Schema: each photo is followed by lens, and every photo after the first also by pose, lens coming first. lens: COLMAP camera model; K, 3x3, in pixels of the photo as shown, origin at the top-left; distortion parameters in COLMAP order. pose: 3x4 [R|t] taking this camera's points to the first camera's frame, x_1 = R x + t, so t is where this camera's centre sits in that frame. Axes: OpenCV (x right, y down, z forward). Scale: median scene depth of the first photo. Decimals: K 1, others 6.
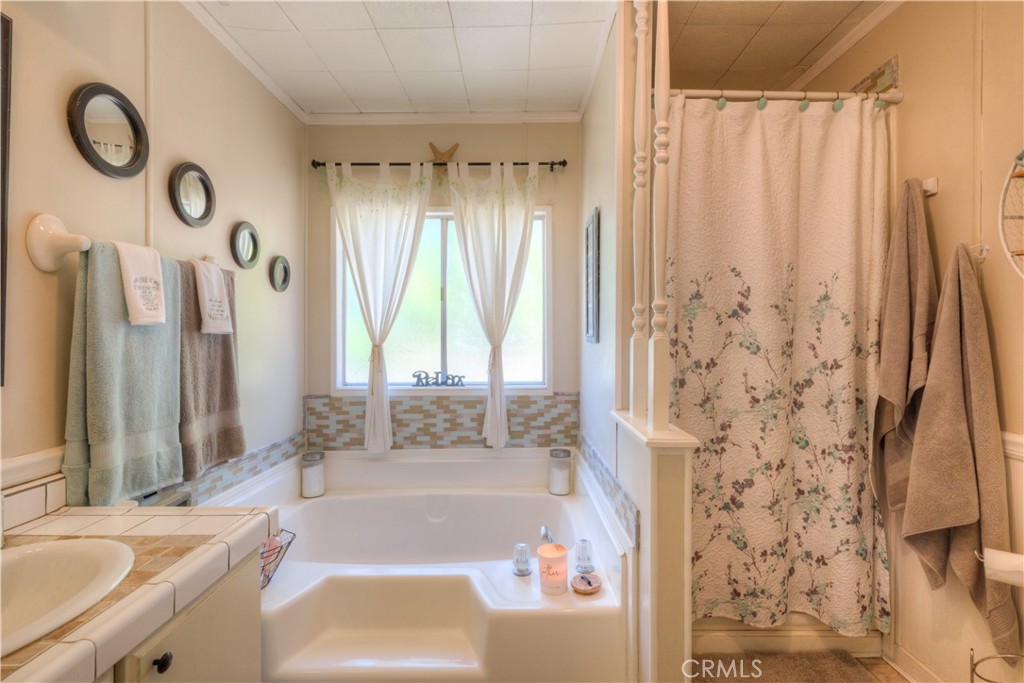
lens RADIAL K [[467.7, 0, 518.3], [0, 467.7, 337.8], [0, 0, 1]] dist [0.001038, -0.000174]
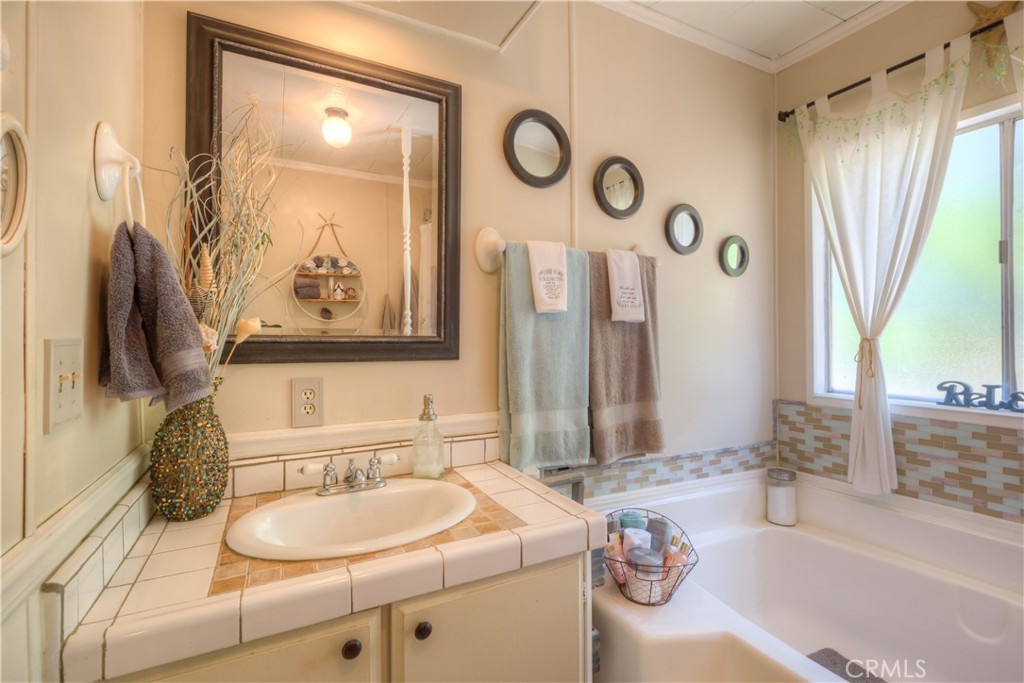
lens RADIAL K [[467.7, 0, 518.3], [0, 467.7, 337.8], [0, 0, 1]] dist [0.001038, -0.000174]
pose [[0.467853, -0.001926, -0.883804, 0.081692], [-0.001902, 0.999993, -0.003187, 0.020418], [0.883804, 0.003172, 0.467846, 0.241414]]
